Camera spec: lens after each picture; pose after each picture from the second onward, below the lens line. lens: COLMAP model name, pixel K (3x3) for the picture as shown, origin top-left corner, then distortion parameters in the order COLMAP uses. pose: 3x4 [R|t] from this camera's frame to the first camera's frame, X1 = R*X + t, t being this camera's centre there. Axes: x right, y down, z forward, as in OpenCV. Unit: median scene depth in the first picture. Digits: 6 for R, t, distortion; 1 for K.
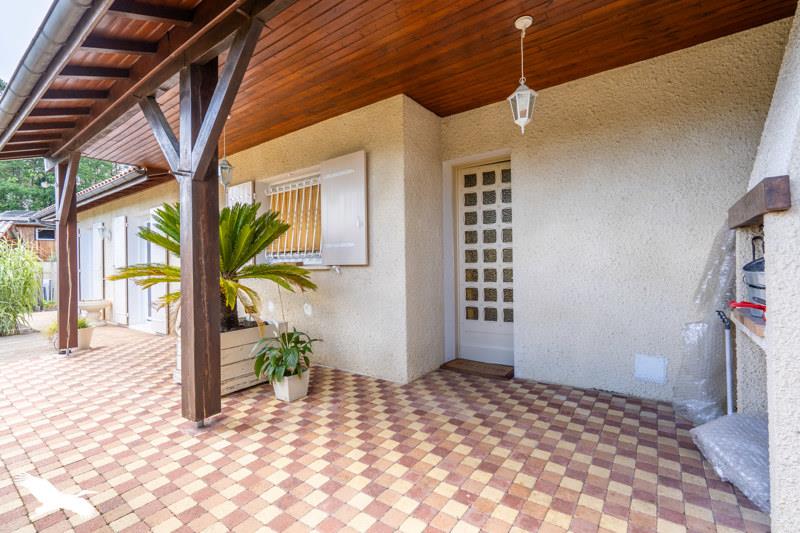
lens RADIAL K [[368.8, 0, 396.3], [0, 368.8, 265.5], [0, 0, 1]] dist [-0.001481, -0.000520]
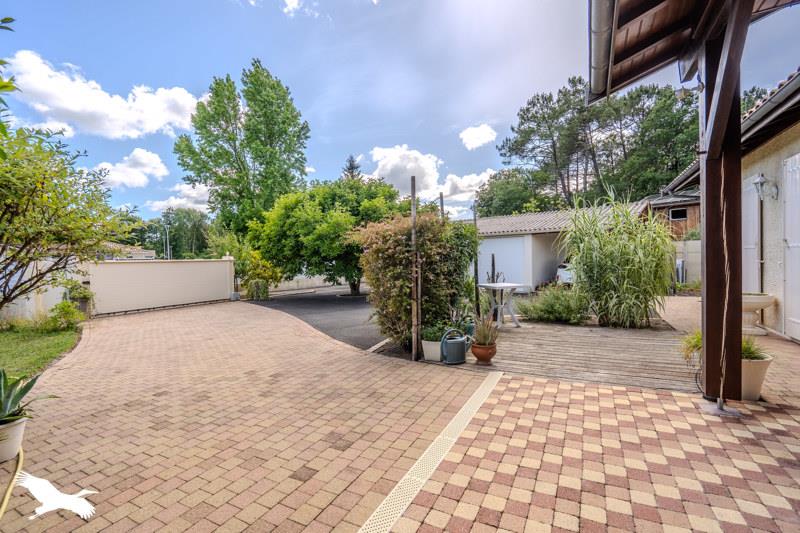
lens RADIAL K [[368.8, 0, 396.3], [0, 368.8, 265.5], [0, 0, 1]] dist [-0.001481, -0.000520]
pose [[0.157561, 0.030181, -0.987048, -0.269085], [0.021725, 0.999185, 0.034020, 0.008023], [0.987270, -0.026804, 0.156777, 0.277367]]
